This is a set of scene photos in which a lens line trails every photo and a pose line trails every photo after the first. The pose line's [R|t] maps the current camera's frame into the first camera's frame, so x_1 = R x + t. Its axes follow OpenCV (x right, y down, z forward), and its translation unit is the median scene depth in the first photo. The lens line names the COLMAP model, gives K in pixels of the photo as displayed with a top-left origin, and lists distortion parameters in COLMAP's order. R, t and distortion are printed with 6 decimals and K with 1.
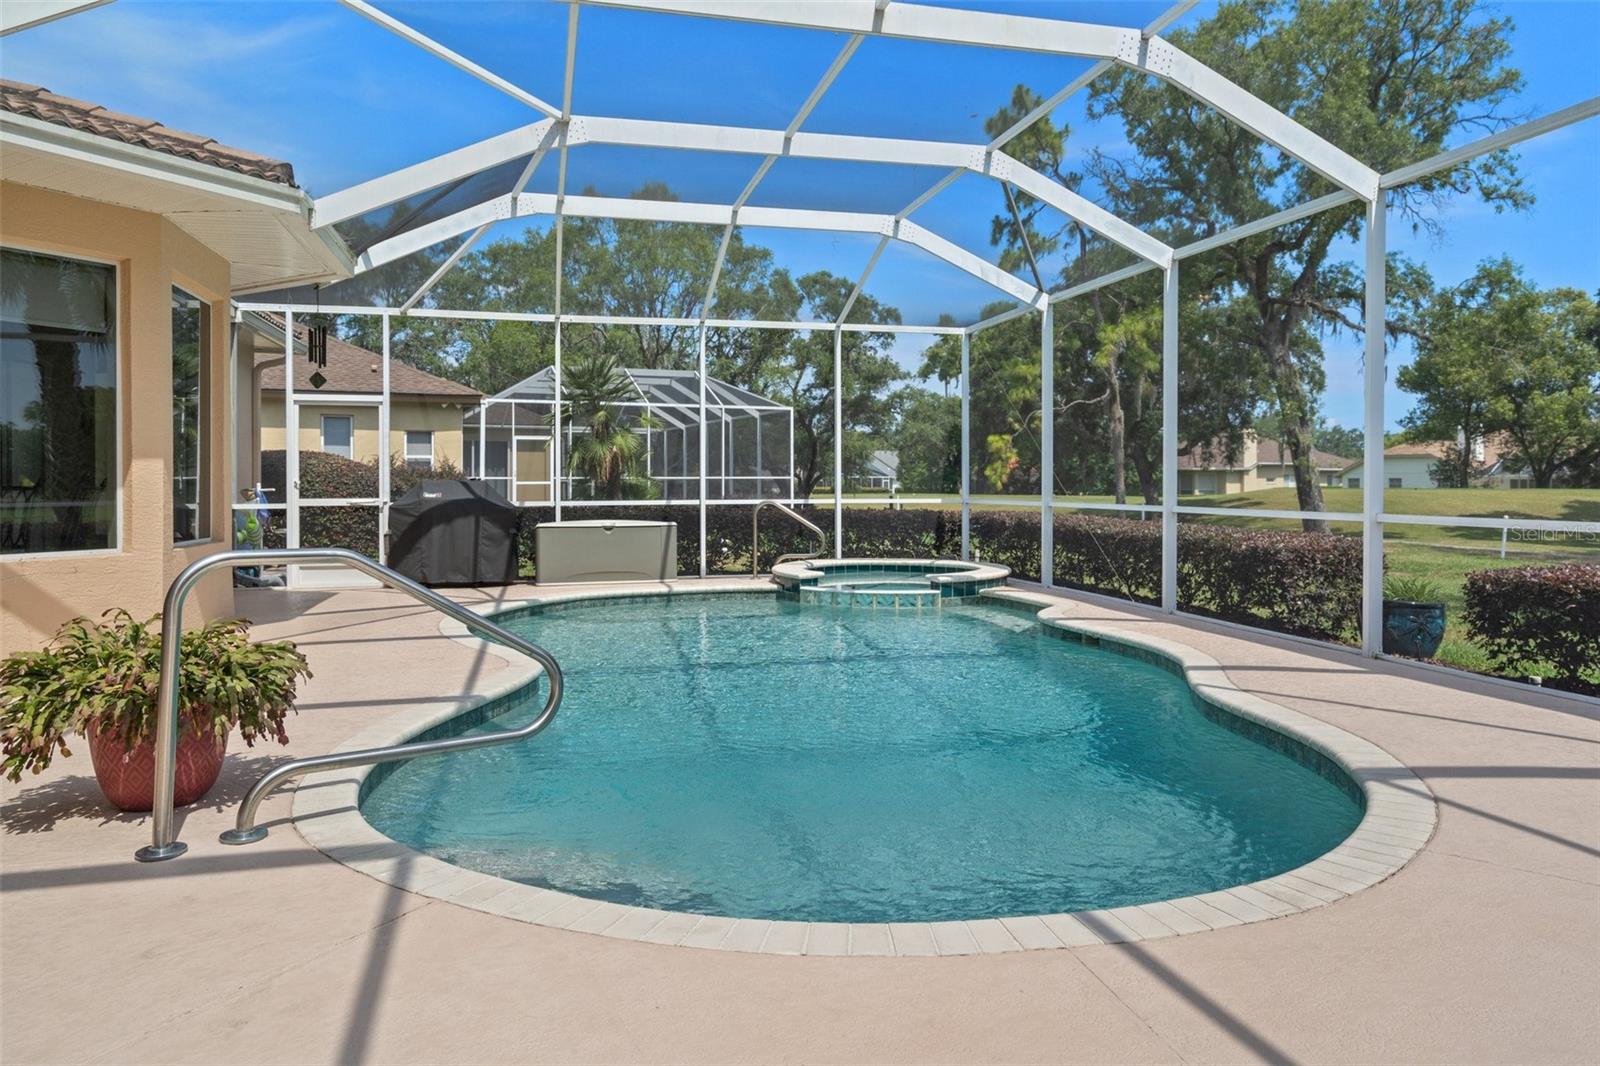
lens RADIAL K [[1055.8, 0, 800.9], [0, 1055.8, 489.0], [0, 0, 1]] dist [0.006891, 0.000937]
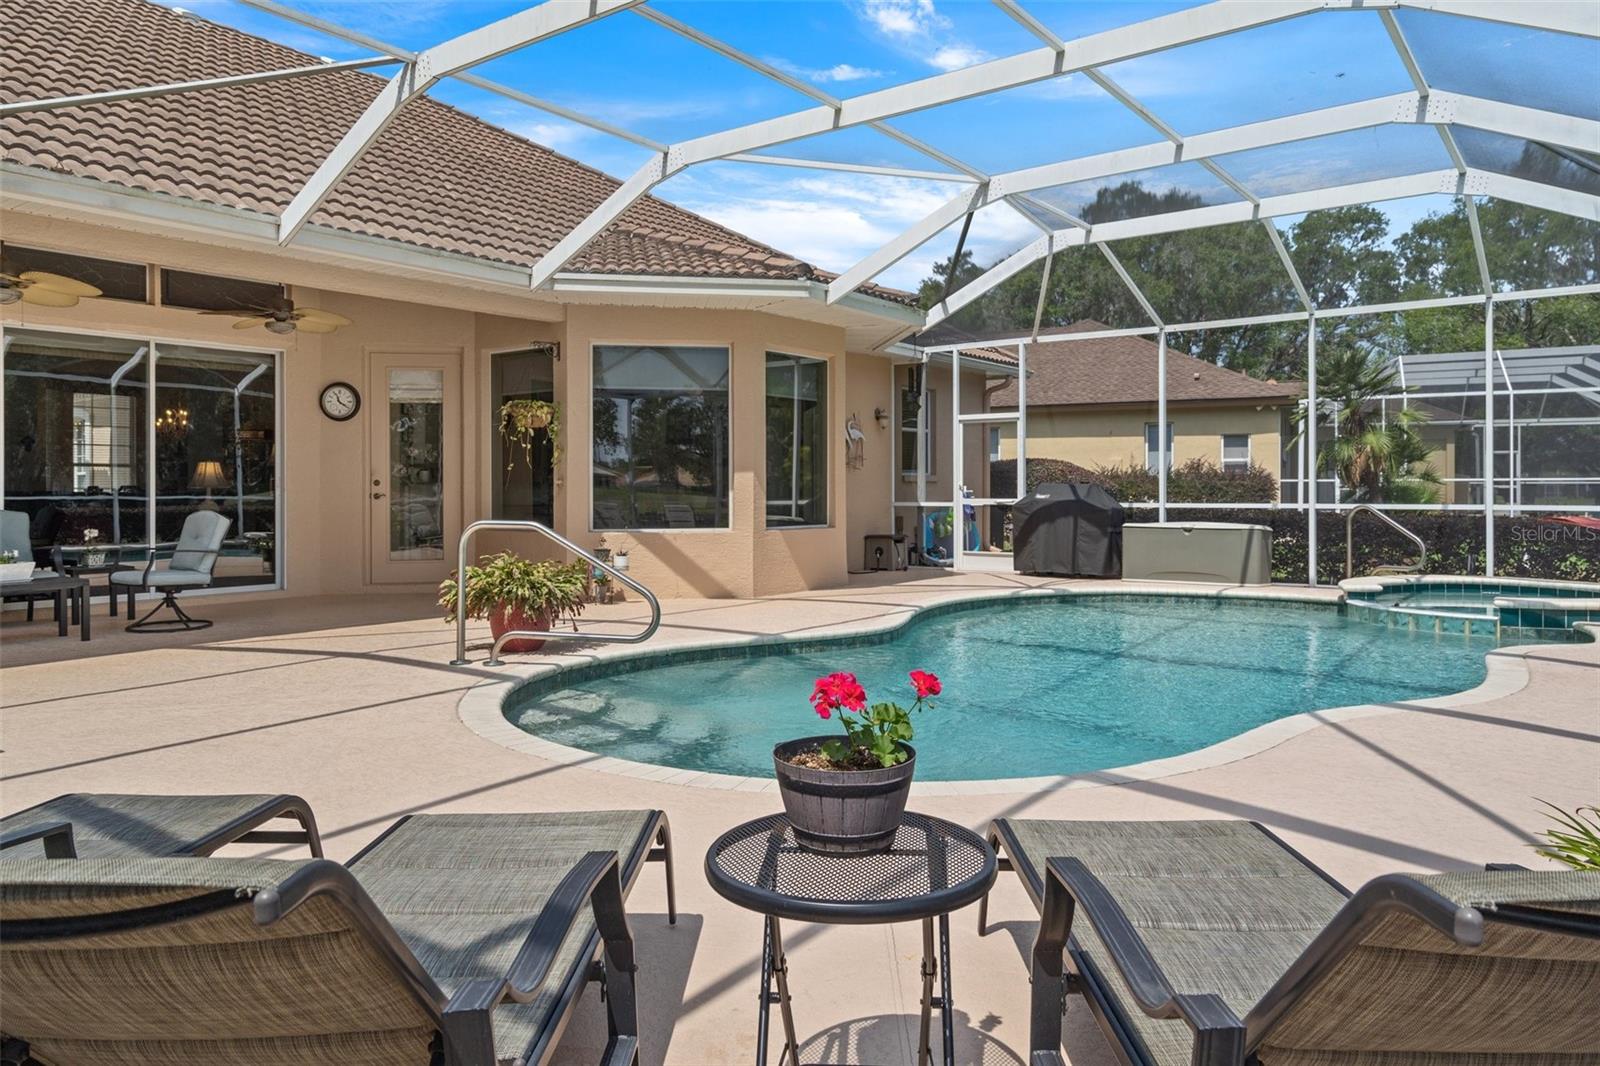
lens RADIAL K [[1071.8, 0, 799.4], [0, 1071.8, 487.3], [0, 0, 1]] dist [0.004295, 0.001805]
pose [[0.628113, -0.000048, -0.778122, 0.375946], [-0.003278, 0.999991, -0.002708, -0.000246], [0.778115, 0.004252, 0.628107, 0.049229]]
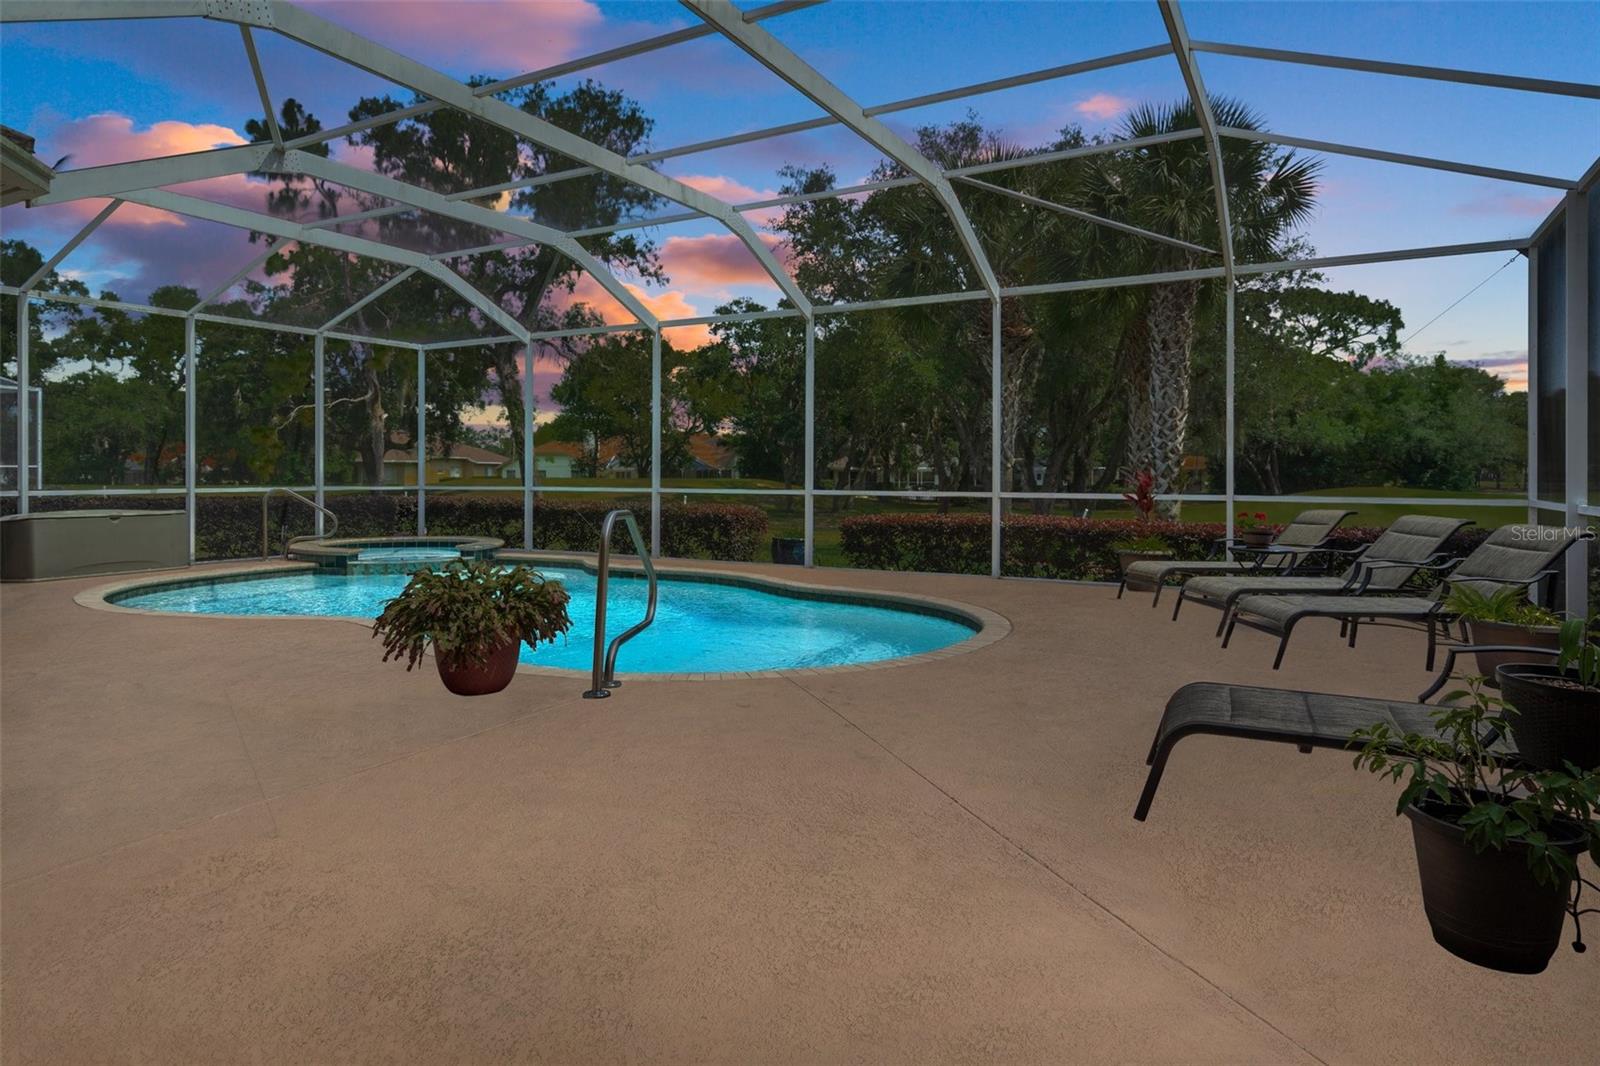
lens RADIAL K [[940.3, 0, 797.4], [0, 940.3, 475.5], [0, 0, 1]] dist [0.003016, 0.000774]
pose [[0.690317, 0.000873, 0.723507, -0.364121], [0.001865, 0.999994, -0.002986, 0.001288], [-0.723505, 0.003411, 0.690311, -0.064719]]
